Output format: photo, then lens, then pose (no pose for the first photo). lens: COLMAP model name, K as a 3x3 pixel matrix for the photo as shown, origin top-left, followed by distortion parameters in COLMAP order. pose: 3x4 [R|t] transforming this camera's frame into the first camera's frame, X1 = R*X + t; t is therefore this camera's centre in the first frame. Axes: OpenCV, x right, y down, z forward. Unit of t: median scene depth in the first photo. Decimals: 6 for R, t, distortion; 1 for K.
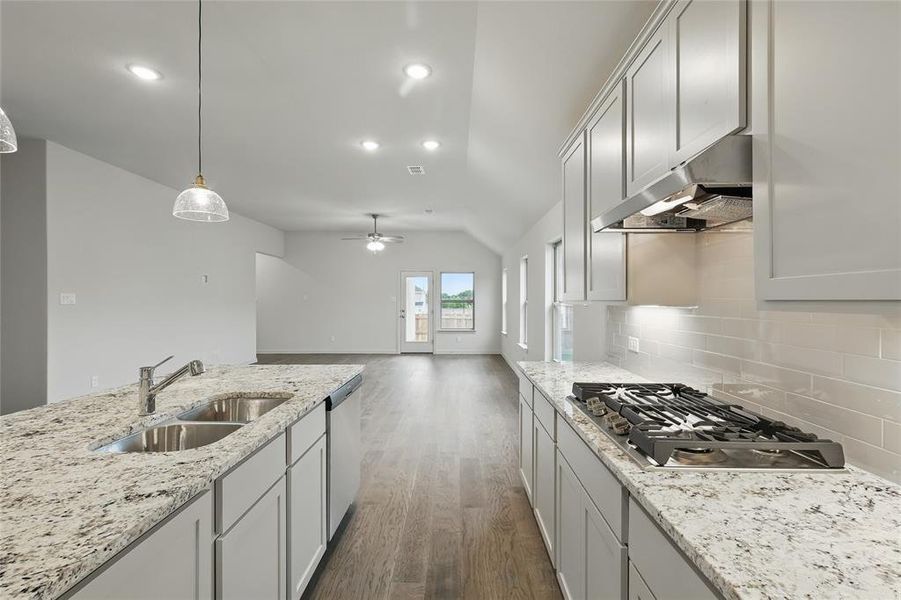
lens RADIAL K [[394.3, 0, 447.0], [0, 394.3, 304.2], [0, 0, 1]] dist [-0.001503, 0.000220]
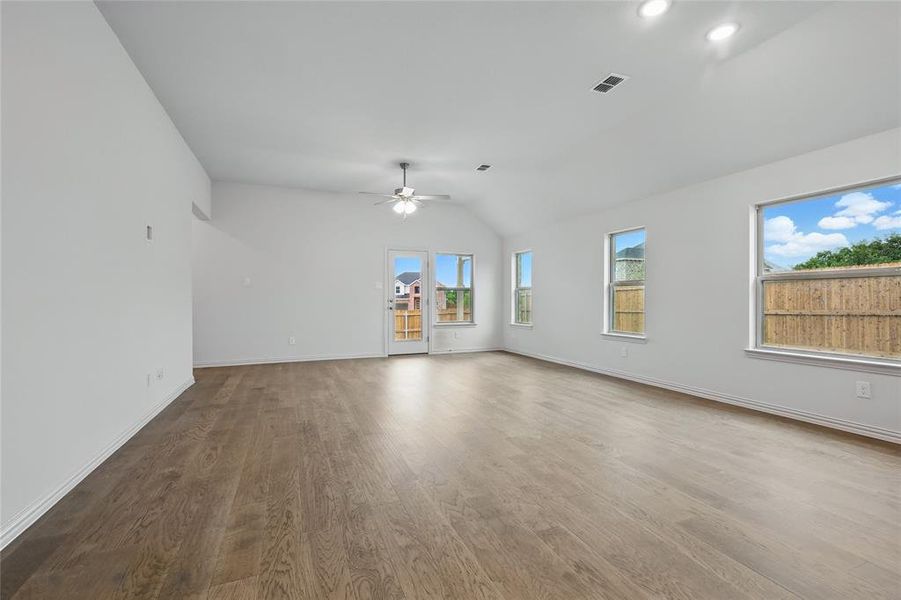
lens RADIAL K [[394.3, 0, 450.8], [0, 394.3, 302.7], [0, 0, 1]] dist [-0.001503, 0.000220]
pose [[0.919428, -0.003350, 0.393244, -0.346121], [0.005566, 0.999974, -0.004496, 0.027564], [-0.393219, 0.006322, 0.919423, 0.271659]]
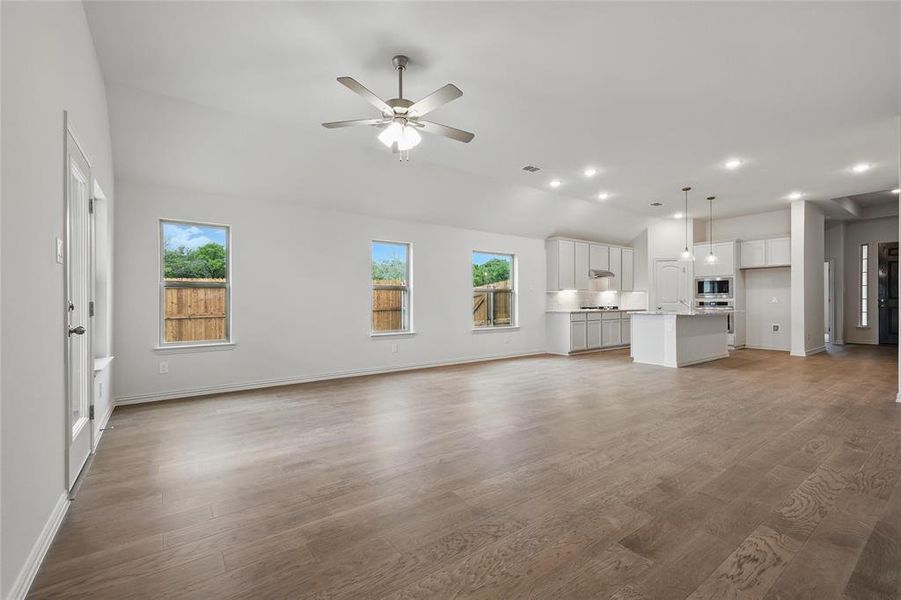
lens RADIAL K [[394.3, 0, 452.9], [0, 394.3, 305.6], [0, 0, 1]] dist [-0.001503, 0.000220]
pose [[-0.608518, 0.001482, 0.793539, -0.476133], [0.014831, 0.999845, 0.009506, 0.020809], [-0.793401, 0.017553, -0.608446, 1.071167]]
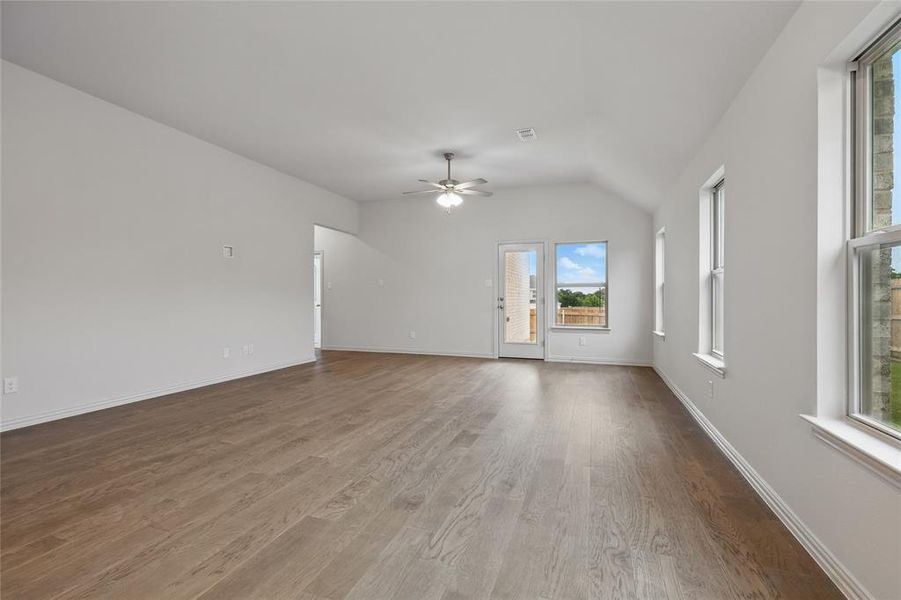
lens RADIAL K [[394.3, 0, 448.7], [0, 394.3, 298.3], [0, 0, 1]] dist [-0.001503, 0.000220]
pose [[0.947600, 0.000693, -0.319459, 0.031084], [-0.005031, 0.999906, -0.012756, 0.027735], [0.319420, 0.013695, 0.947514, 0.317823]]
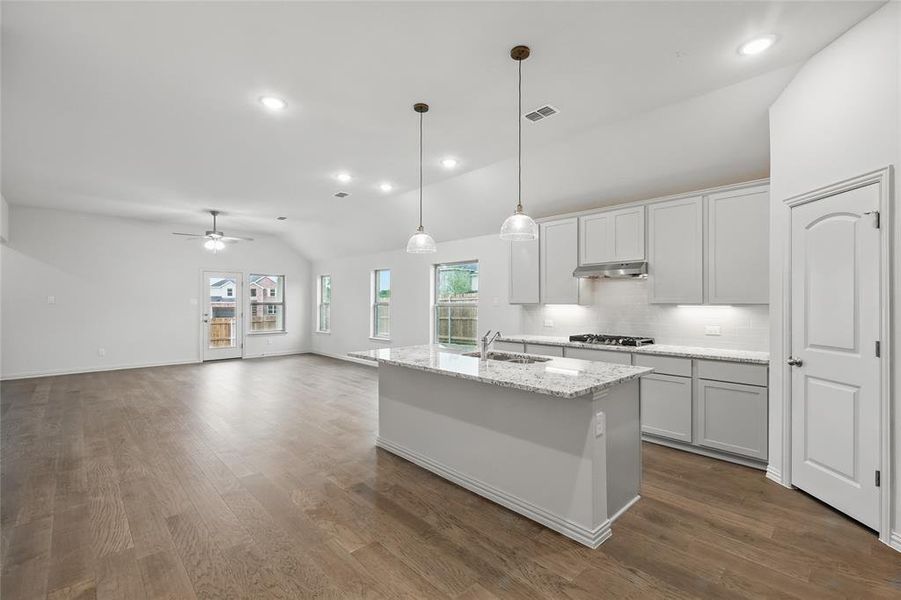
lens RADIAL K [[394.3, 0, 453.5], [0, 394.3, 300.1], [0, 0, 1]] dist [-0.001503, 0.000220]
pose [[0.709042, 0.004675, 0.705151, -0.391947], [0.007454, 0.999872, -0.014125, 0.000287], [-0.705127, 0.015271, 0.708916, -0.058114]]
